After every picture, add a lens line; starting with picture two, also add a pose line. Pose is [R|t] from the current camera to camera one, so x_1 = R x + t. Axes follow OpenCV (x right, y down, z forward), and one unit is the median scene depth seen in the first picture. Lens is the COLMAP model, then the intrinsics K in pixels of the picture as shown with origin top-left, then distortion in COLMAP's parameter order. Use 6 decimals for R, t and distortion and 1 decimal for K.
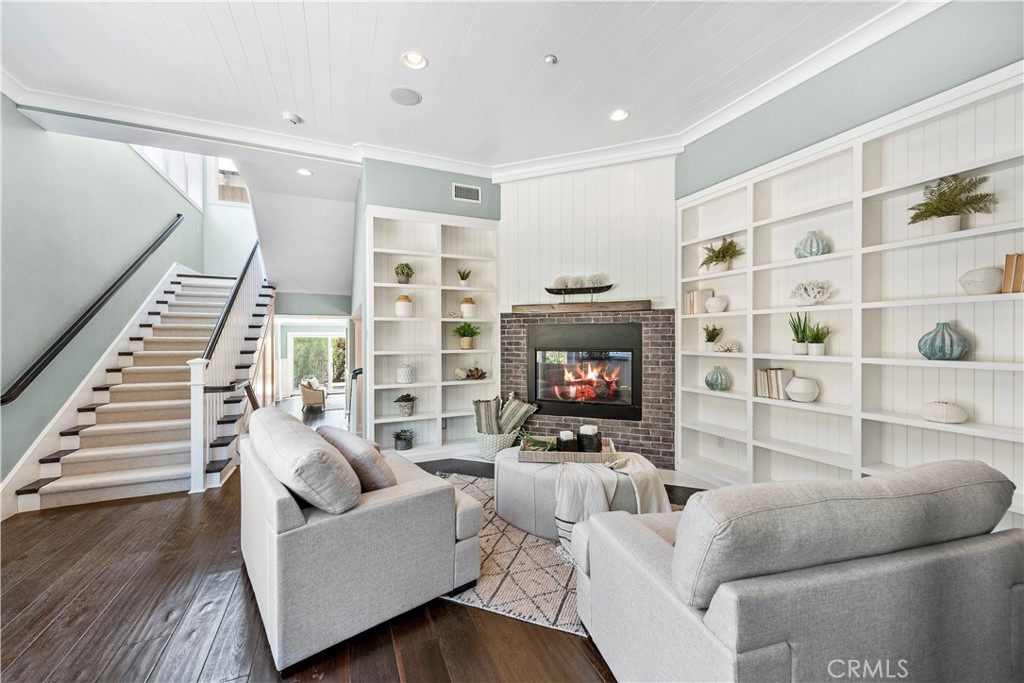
lens RADIAL K [[402.4, 0, 512.0], [0, 402.4, 341.5], [0, 0, 1]] dist [0.018617, -0.000085]
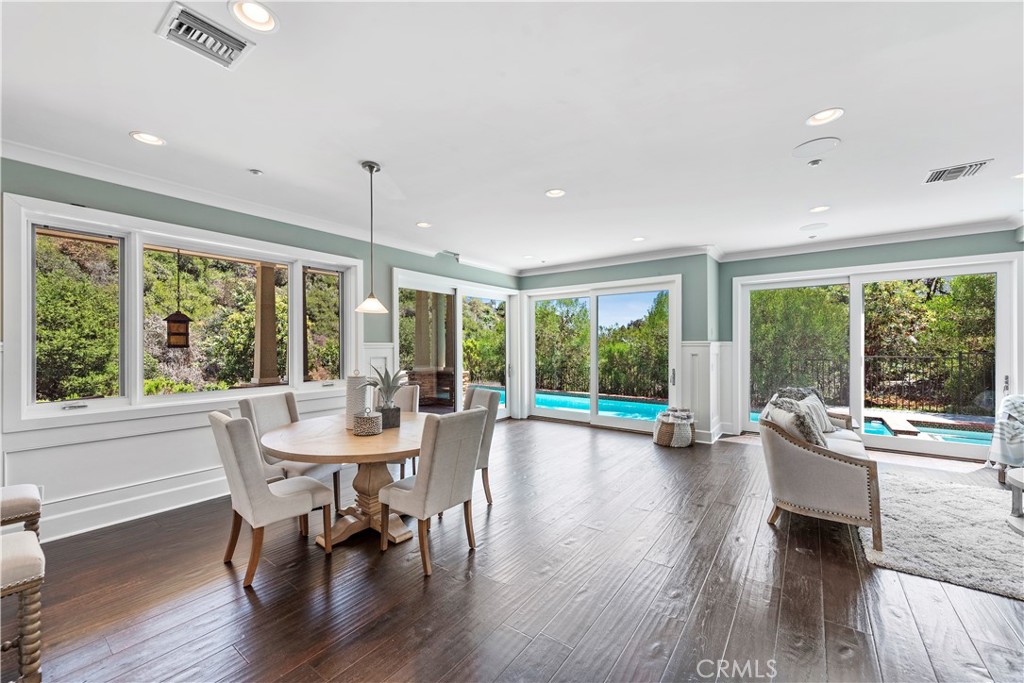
lens RADIAL K [[400.2, 0, 515.5], [0, 400.2, 344.7], [0, 0, 1]] dist [-0.000571, -0.000208]
pose [[0.502668, 0.000498, -0.864480, -0.343293], [-0.007281, 0.999967, -0.003658, 0.053787], [0.864449, 0.008133, 0.502654, 0.660214]]
